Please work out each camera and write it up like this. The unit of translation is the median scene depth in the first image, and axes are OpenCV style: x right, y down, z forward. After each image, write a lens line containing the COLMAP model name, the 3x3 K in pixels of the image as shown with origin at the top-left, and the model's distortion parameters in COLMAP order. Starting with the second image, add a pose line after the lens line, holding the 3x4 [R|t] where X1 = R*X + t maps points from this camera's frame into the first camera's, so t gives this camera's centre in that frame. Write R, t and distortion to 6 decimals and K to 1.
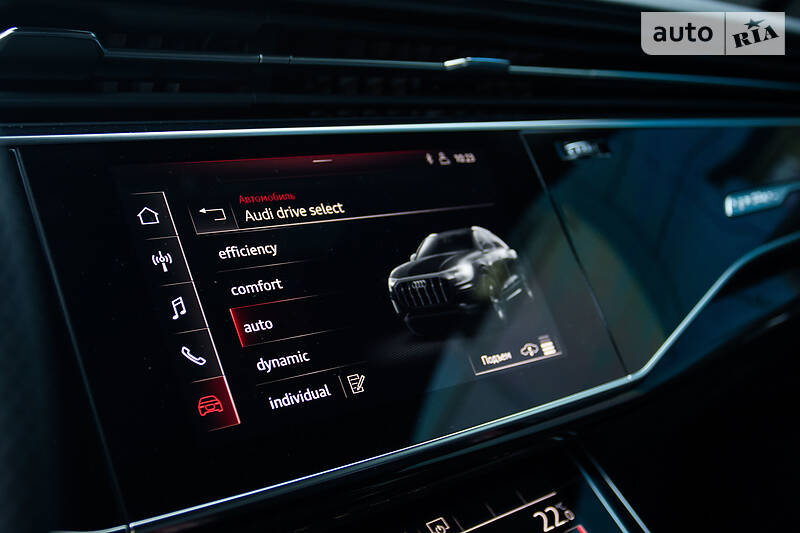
lens RADIAL K [[1050.8, 0, 401.2], [0, 1050.8, 264.8], [0, 0, 1]] dist [-0.042351, 0.000000]
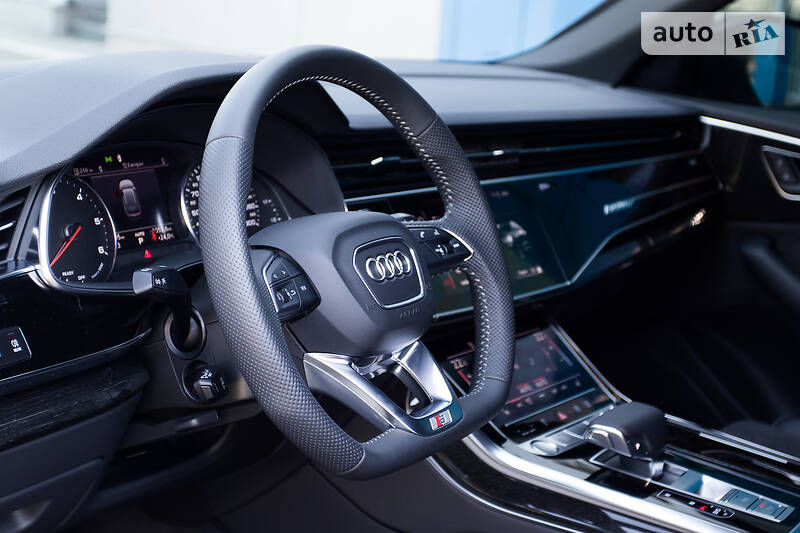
lens RADIAL K [[1434.5, 0, 396.9], [0, 1434.5, 268.0], [0, 0, 1]] dist [0.036927, 0.000000]
pose [[0.985410, 0.004379, 0.170142, -0.802728], [-0.009037, 0.999605, 0.026614, -0.014523], [-0.169958, -0.027763, 0.985060, -2.404579]]
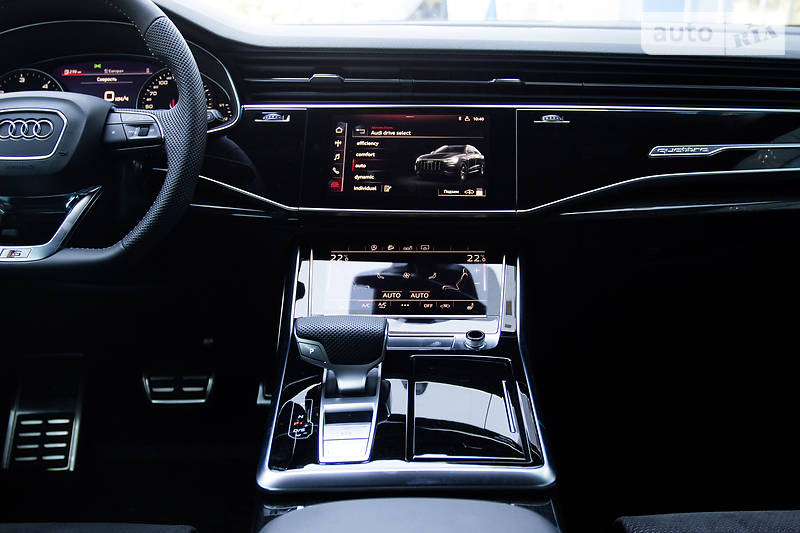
lens RADIAL K [[895.4, 0, 398.2], [0, 895.4, 262.3], [0, 0, 1]] dist [-0.038356, 0.000000]
pose [[0.672362, 0.165068, -0.721583, 1.652515], [-0.115920, 0.986272, 0.117604, 0.010812], [0.731089, 0.004573, 0.682266, -0.676017]]
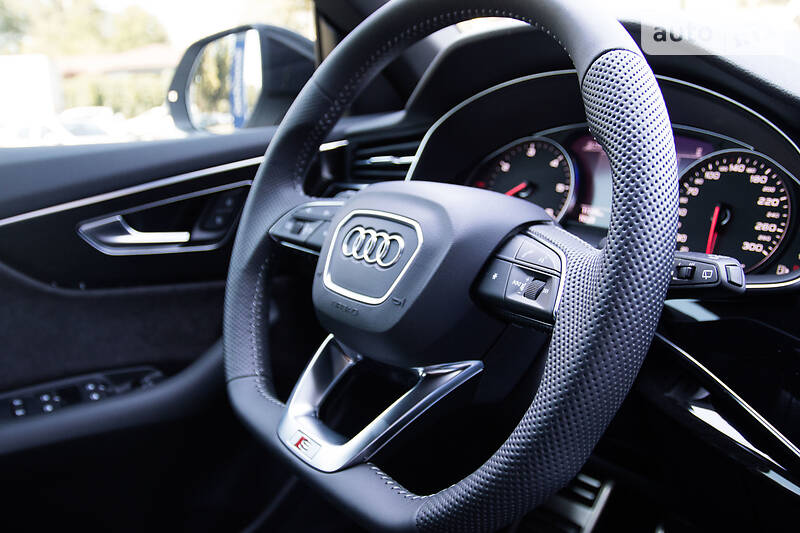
lens RADIAL K [[671.0, 0, 402.9], [0, 671.0, 268.2], [0, 0, 1]] dist [-0.081188, 0.002078]
pose [[-0.162224, 0.224505, -0.960875, 0.479605], [-0.179507, 0.950811, 0.252460, -0.154021], [0.970289, 0.213439, -0.113944, 0.212323]]
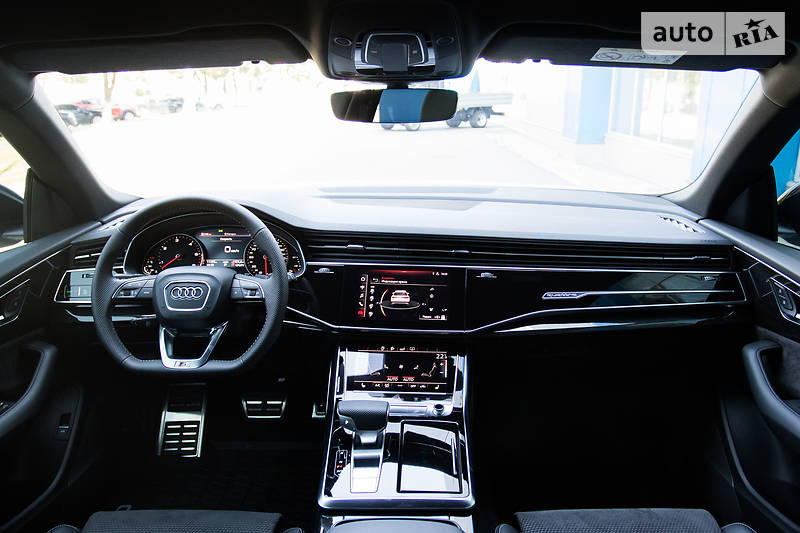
lens RADIAL K [[655.1, 0, 403.2], [0, 655.1, 264.6], [0, 0, 1]] dist [-0.092371, 0.052513]
pose [[0.665335, 0.173751, -0.726044, 2.044880], [-0.122109, 0.984769, 0.123768, -0.485685], [0.736490, 0.006309, 0.676419, -1.048939]]
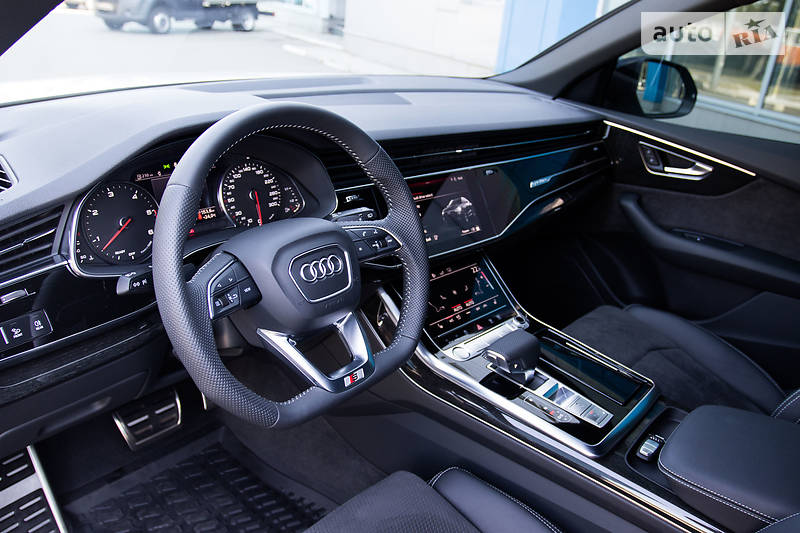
lens RADIAL K [[655.1, 0, 404.1], [0, 655.1, 269.3], [0, 0, 1]] dist [-0.092371, 0.052513]
pose [[0.997183, 0.045213, 0.059855, -0.289496], [-0.057258, 0.974272, 0.217979, -0.303696], [-0.048459, -0.220792, 0.974116, -1.491322]]
